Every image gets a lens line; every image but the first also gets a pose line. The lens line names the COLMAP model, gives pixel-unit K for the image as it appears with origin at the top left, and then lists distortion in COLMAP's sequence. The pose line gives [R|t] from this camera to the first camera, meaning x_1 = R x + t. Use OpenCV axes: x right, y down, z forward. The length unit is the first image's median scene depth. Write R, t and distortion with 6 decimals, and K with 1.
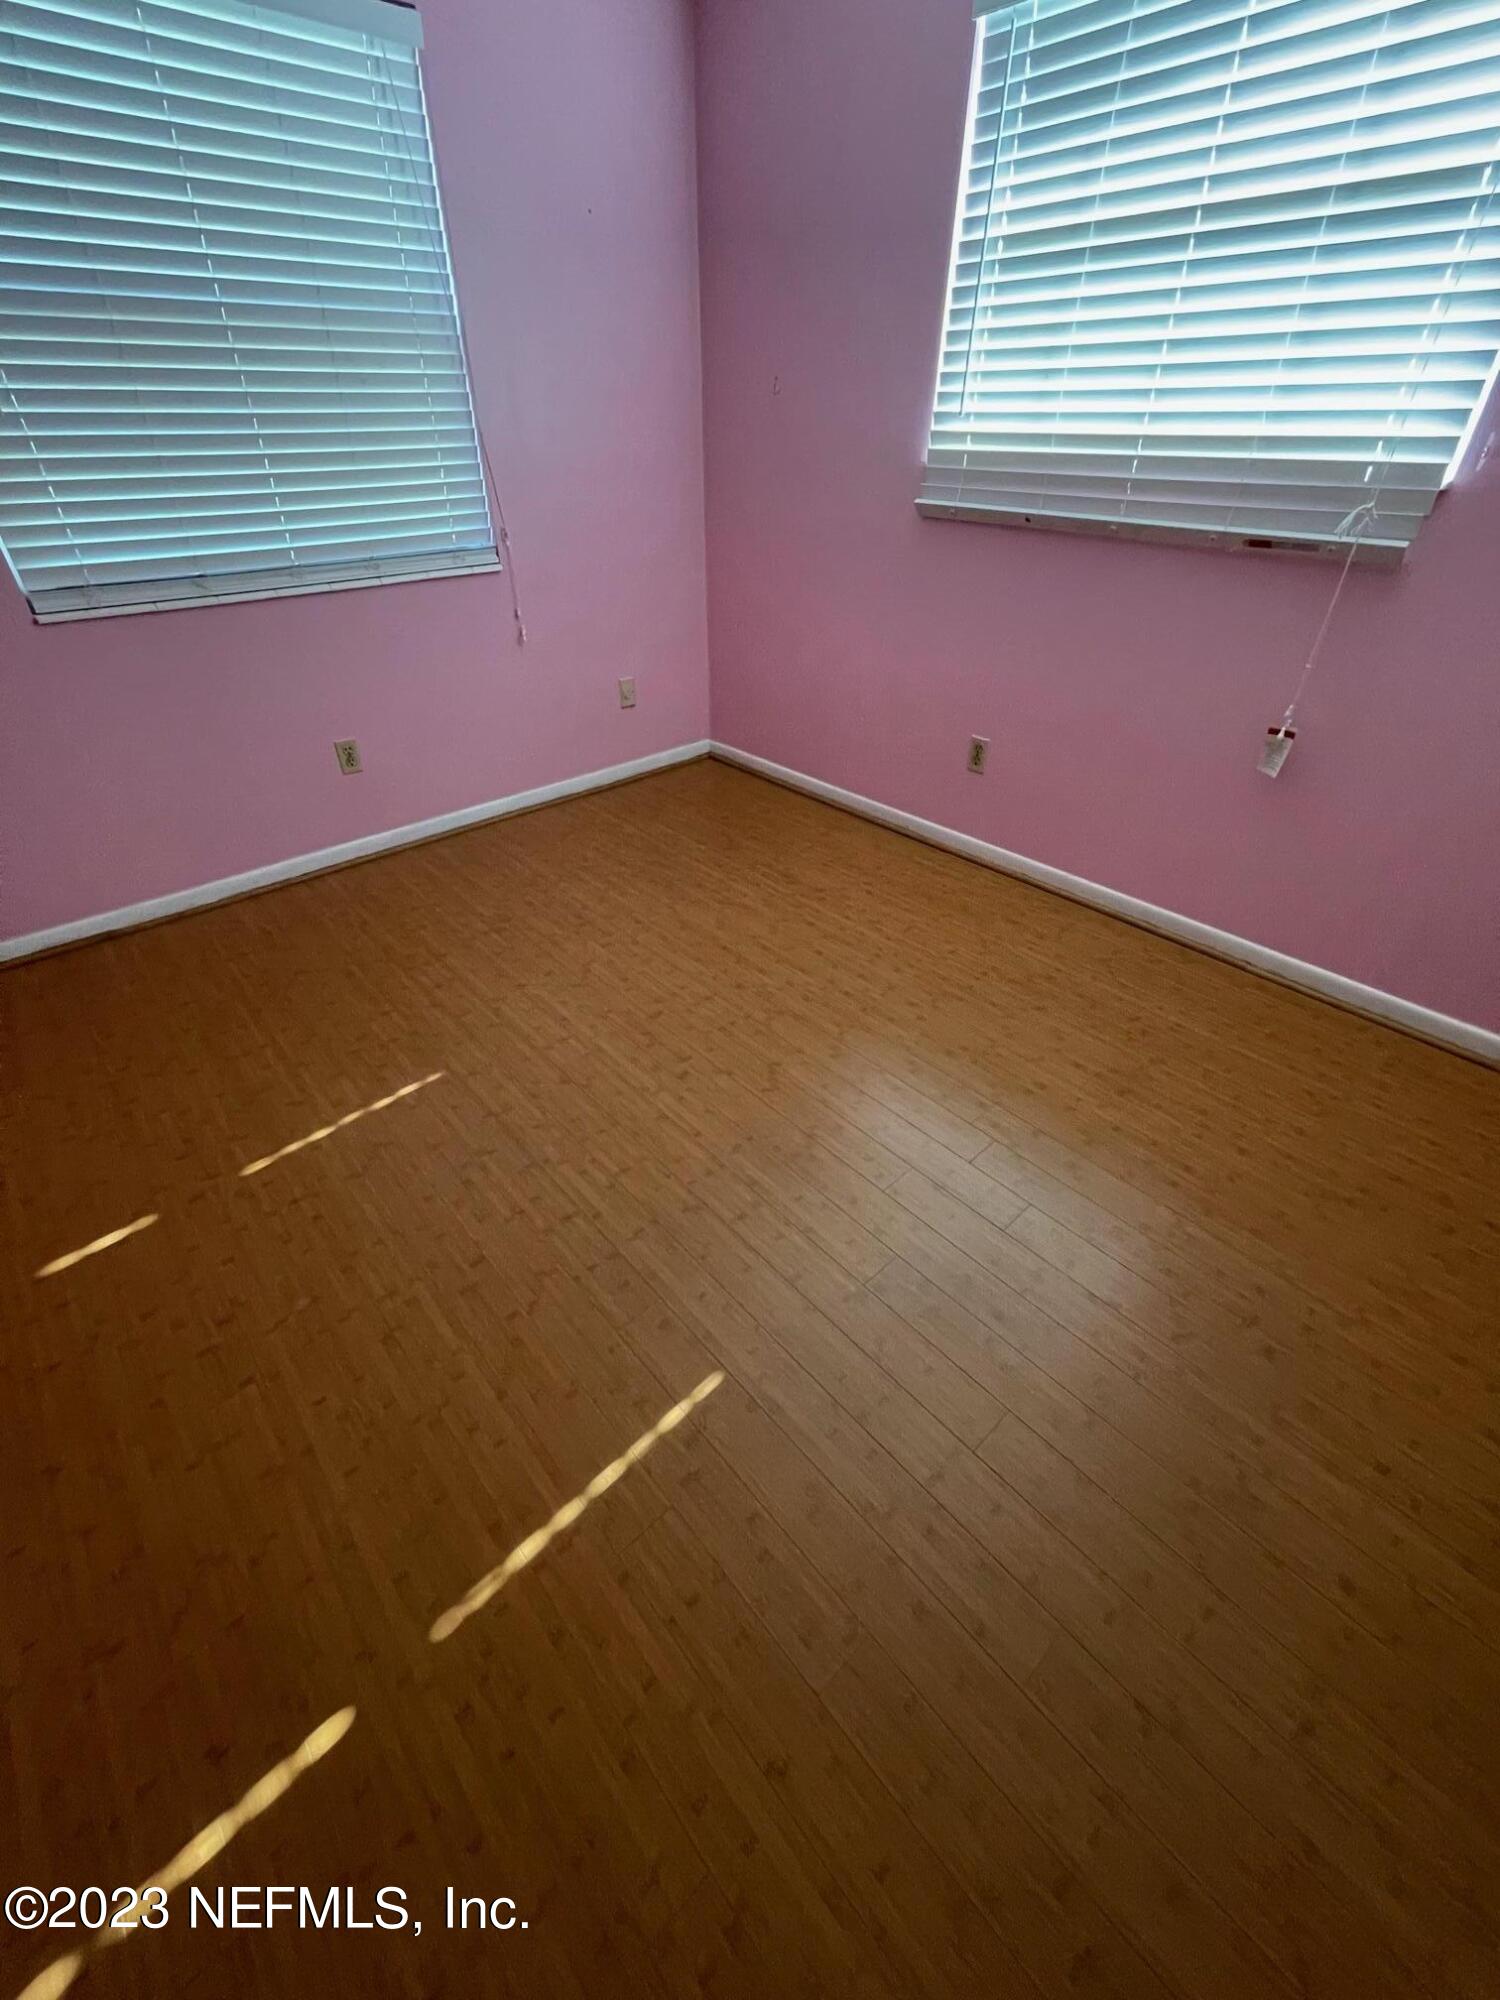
lens RADIAL K [[814.7, 0, 745.4], [0, 814.7, 999.3], [0, 0, 1]] dist [-0.001249, -0.000240]
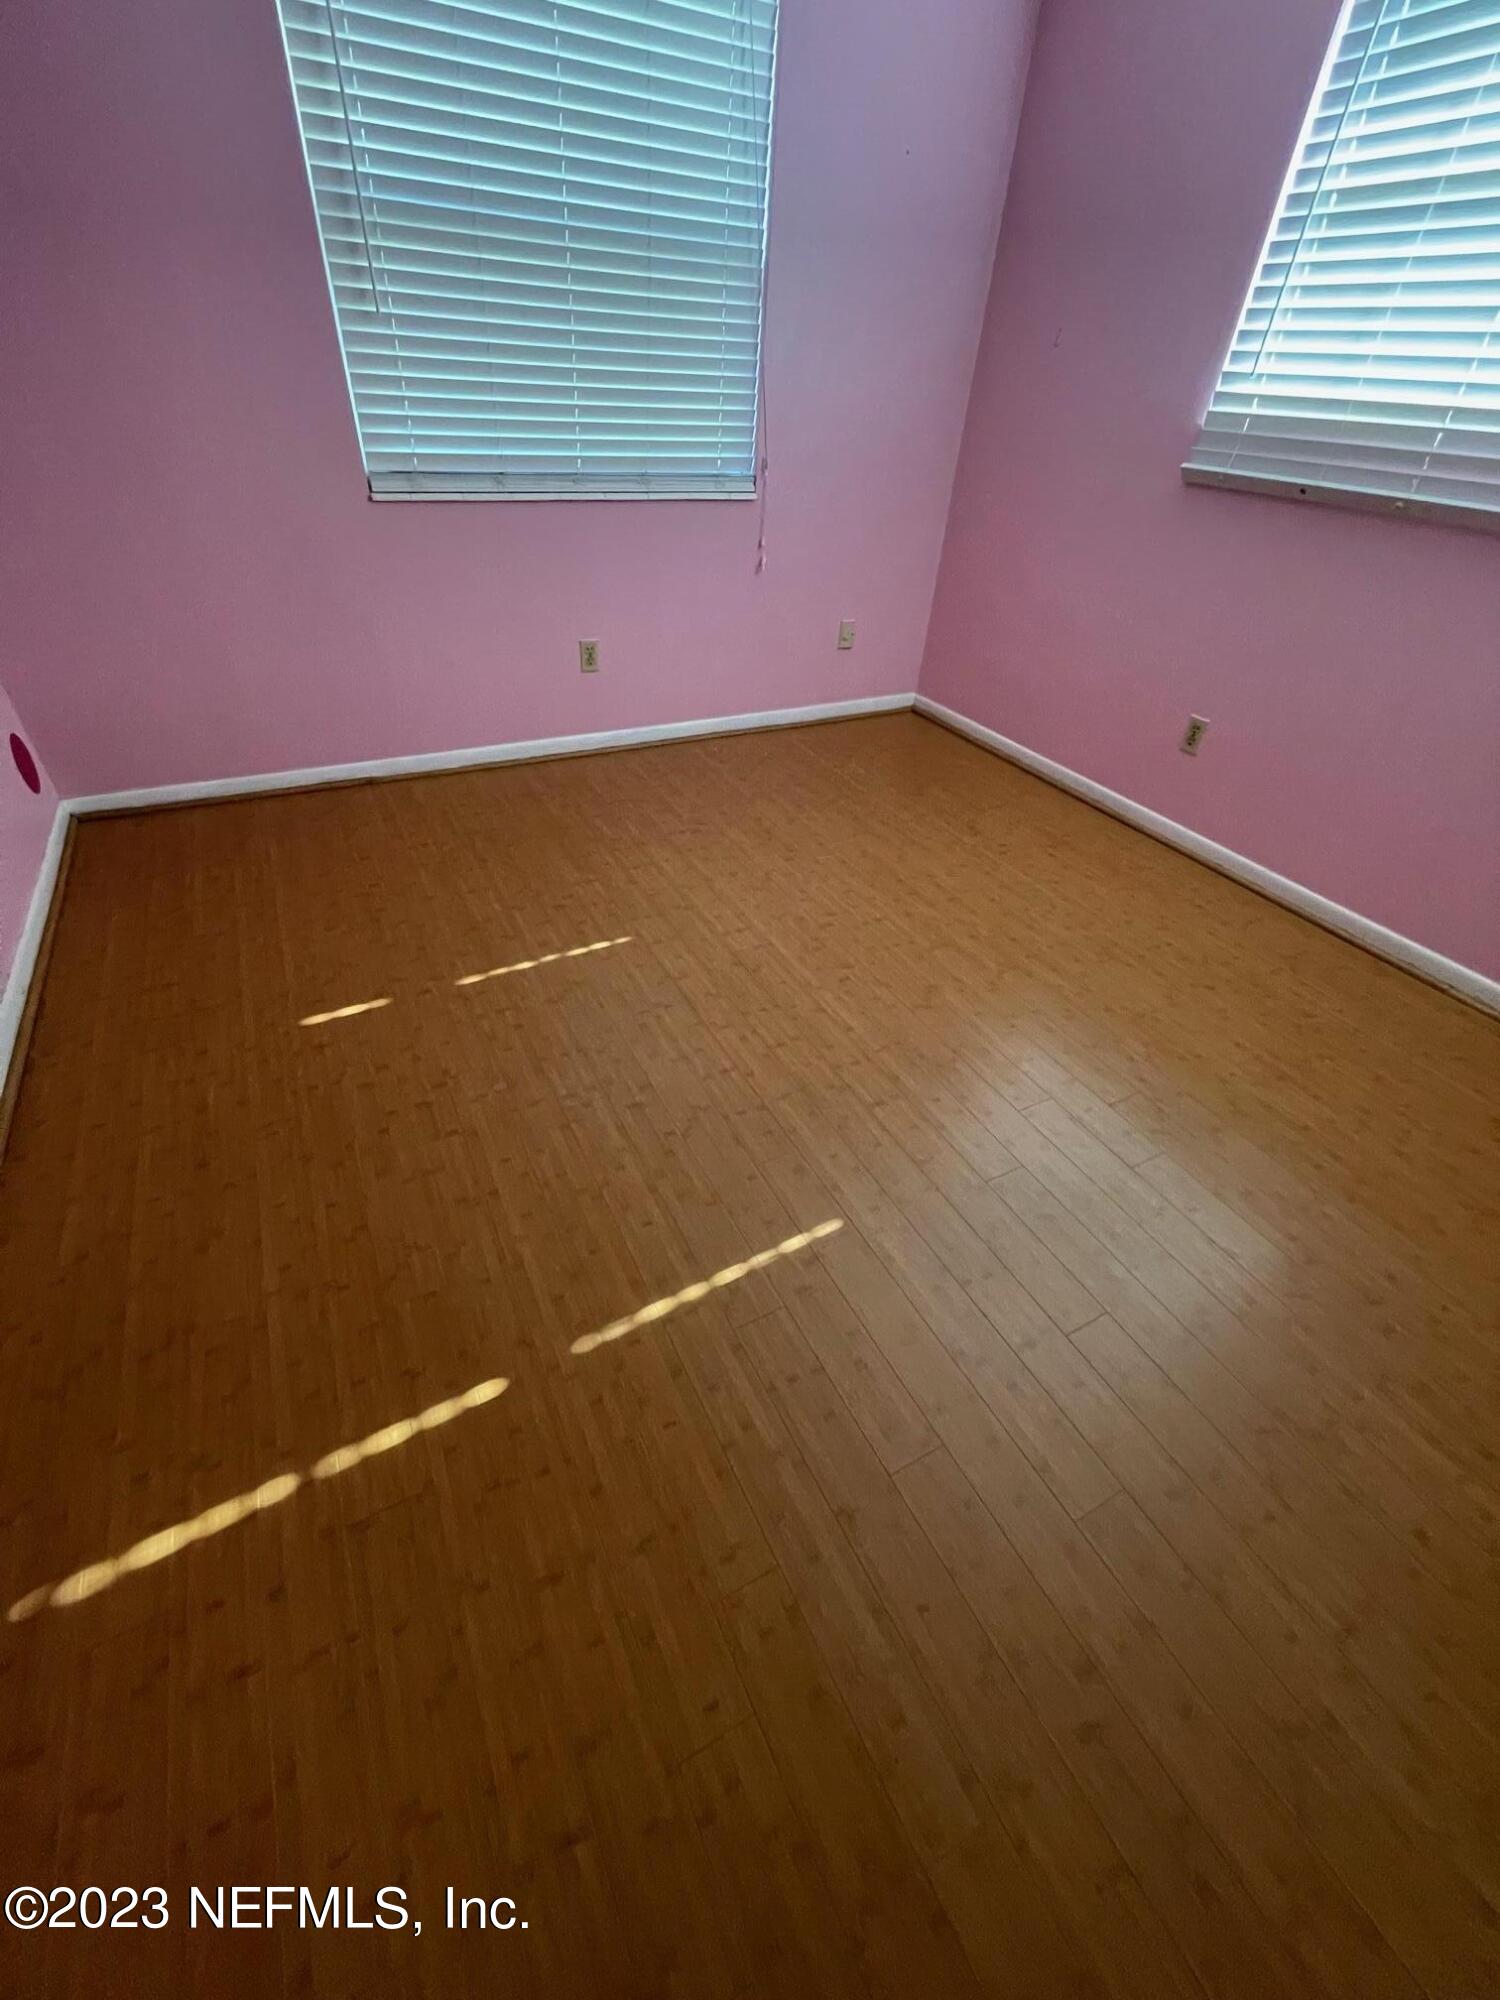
lens RADIAL K [[814.7, 0, 746.4], [0, 814.7, 997.6], [0, 0, 1]] dist [-0.001249, -0.000240]
pose [[0.968350, 0.191946, -0.159549, -0.024510], [-0.187644, 0.981350, 0.041746, 0.091520], [0.164586, -0.010487, 0.986307, -0.072300]]
